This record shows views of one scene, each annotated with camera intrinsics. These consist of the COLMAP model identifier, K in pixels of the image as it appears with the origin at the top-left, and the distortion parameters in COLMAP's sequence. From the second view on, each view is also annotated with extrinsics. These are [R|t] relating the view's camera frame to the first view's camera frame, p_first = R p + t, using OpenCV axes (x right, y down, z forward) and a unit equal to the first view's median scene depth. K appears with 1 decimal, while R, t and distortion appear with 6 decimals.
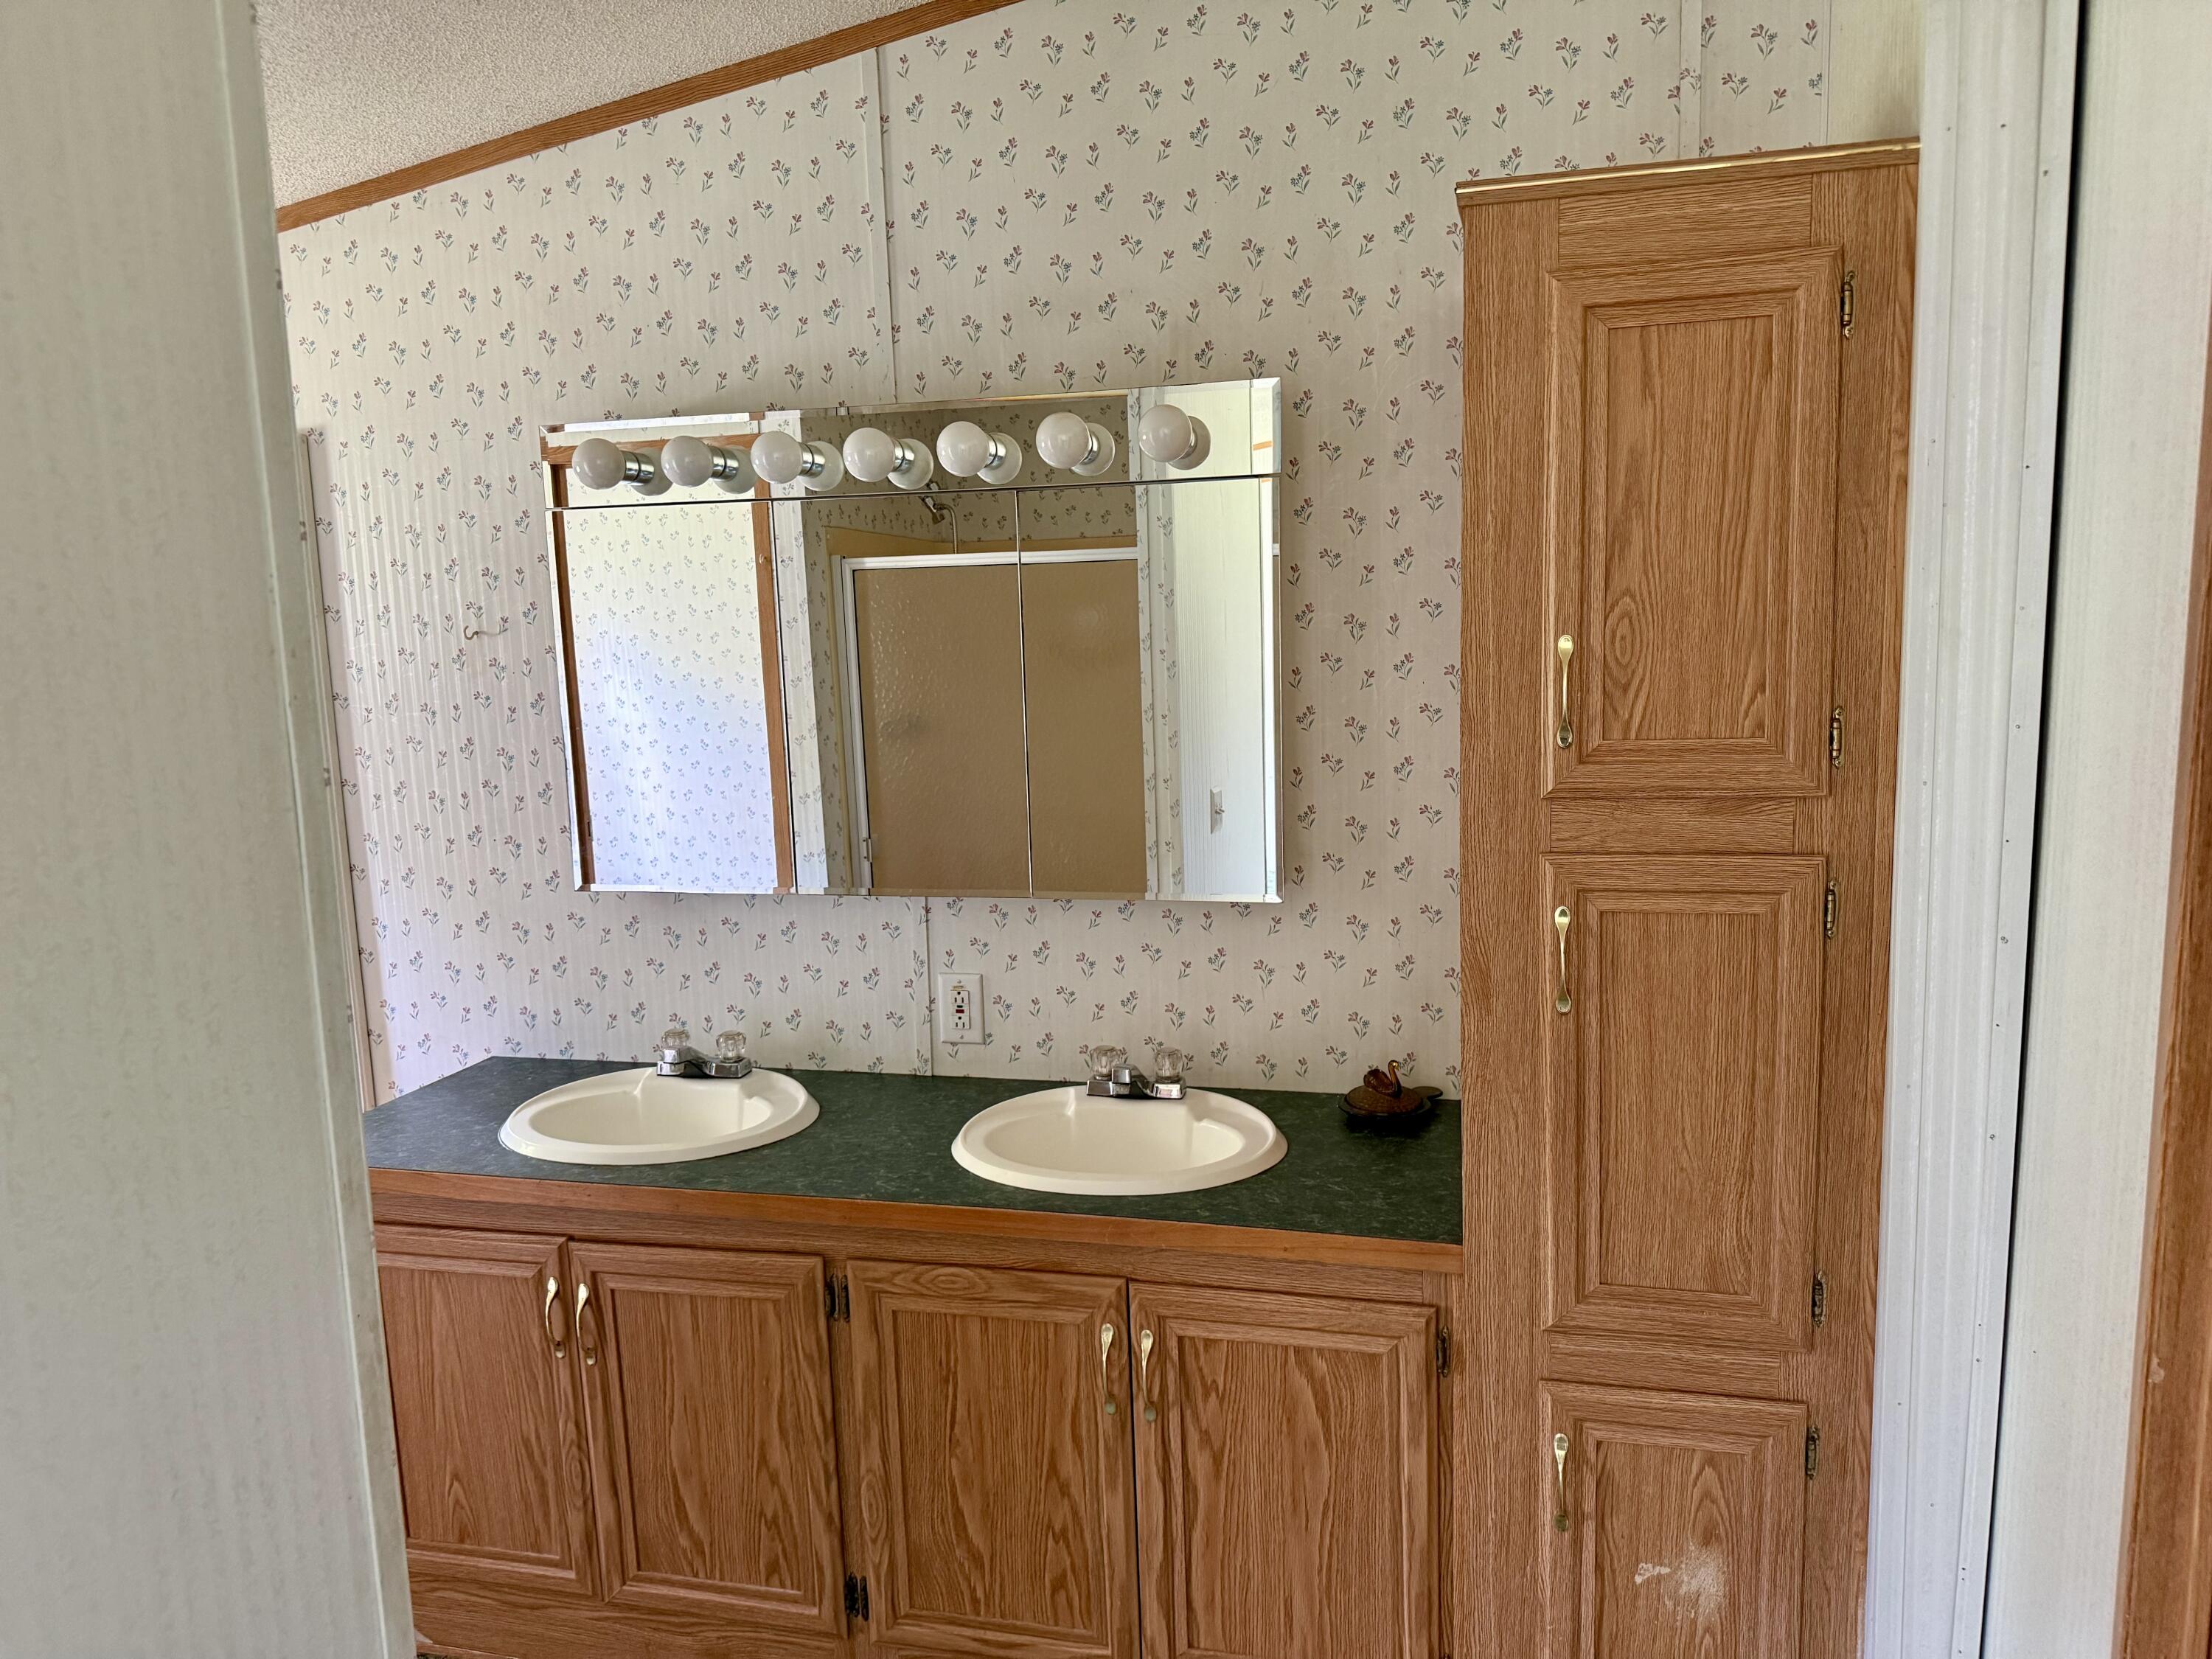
lens RADIAL K [[1557.8, 0, 1124.4], [0, 1557.8, 841.4], [0, 0, 1]] dist [0.056087, -0.069747]
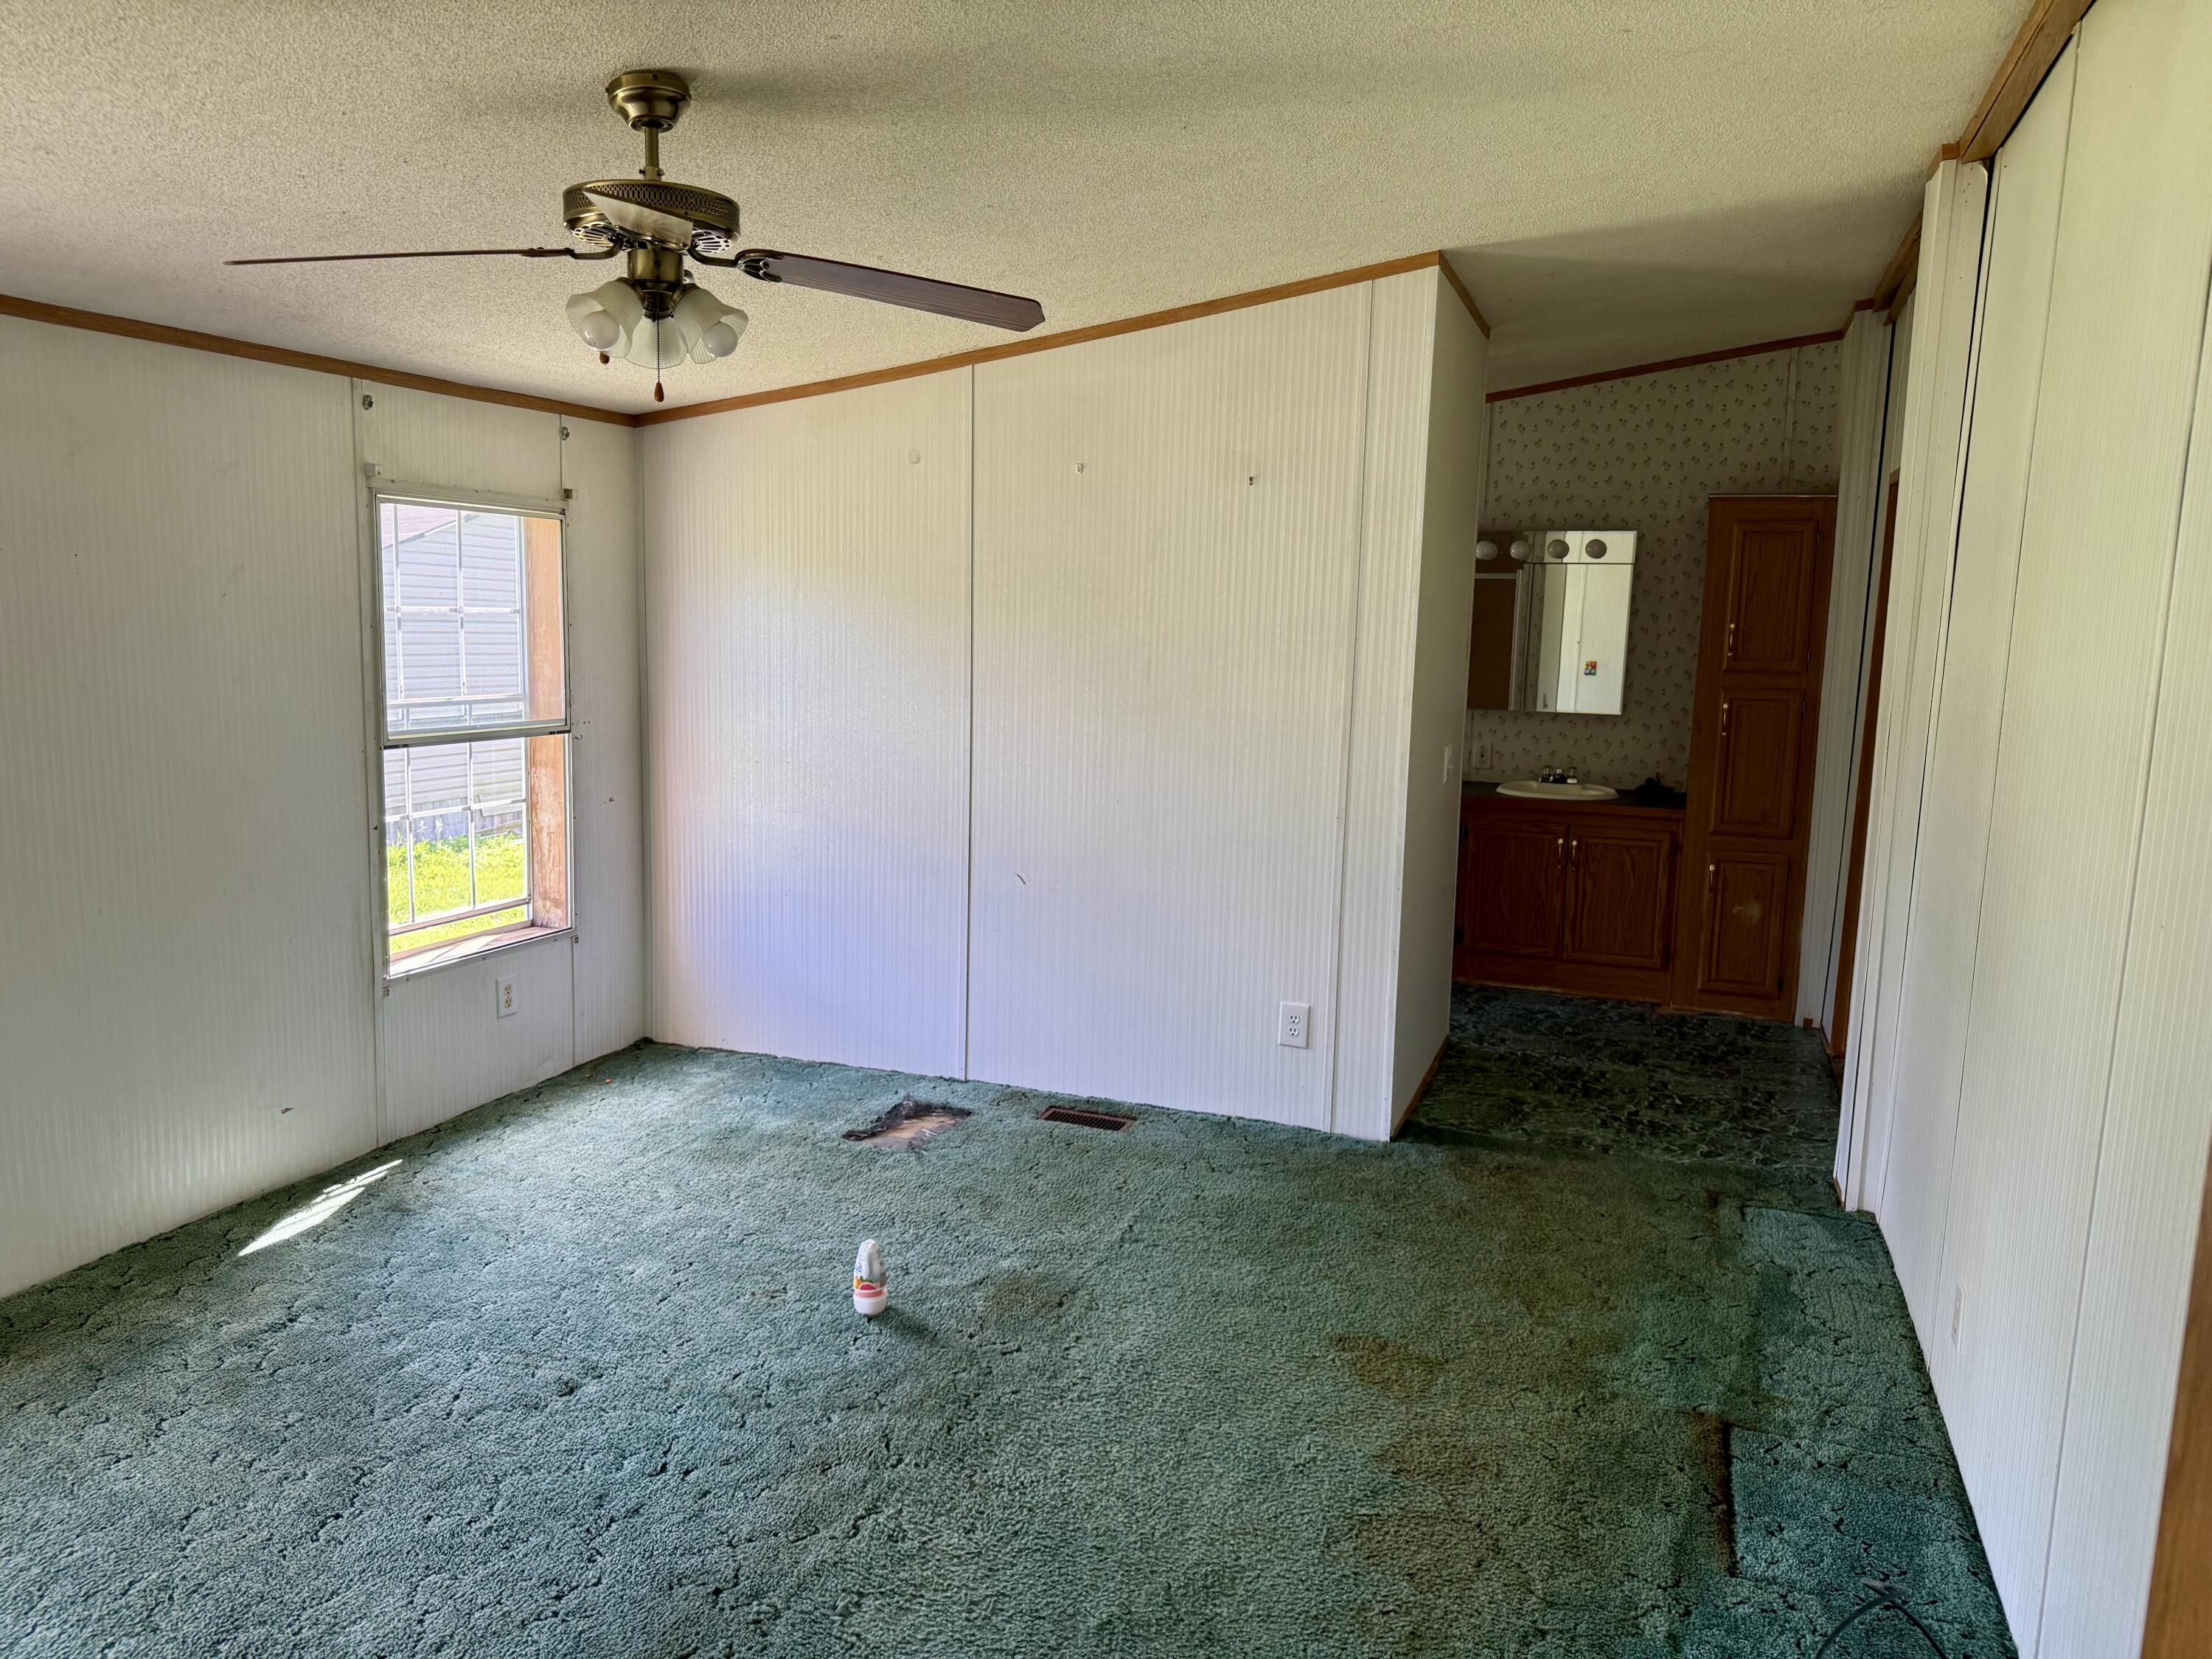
lens RADIAL K [[1557.8, 0, 1090.0], [0, 1557.8, 822.1], [0, 0, 1]] dist [0.056087, -0.069747]
pose [[0.991779, 0.071950, -0.105818, -0.601109], [-0.072713, 0.997347, -0.003366, 0.349723], [0.105295, 0.011033, 0.994380, -2.144520]]
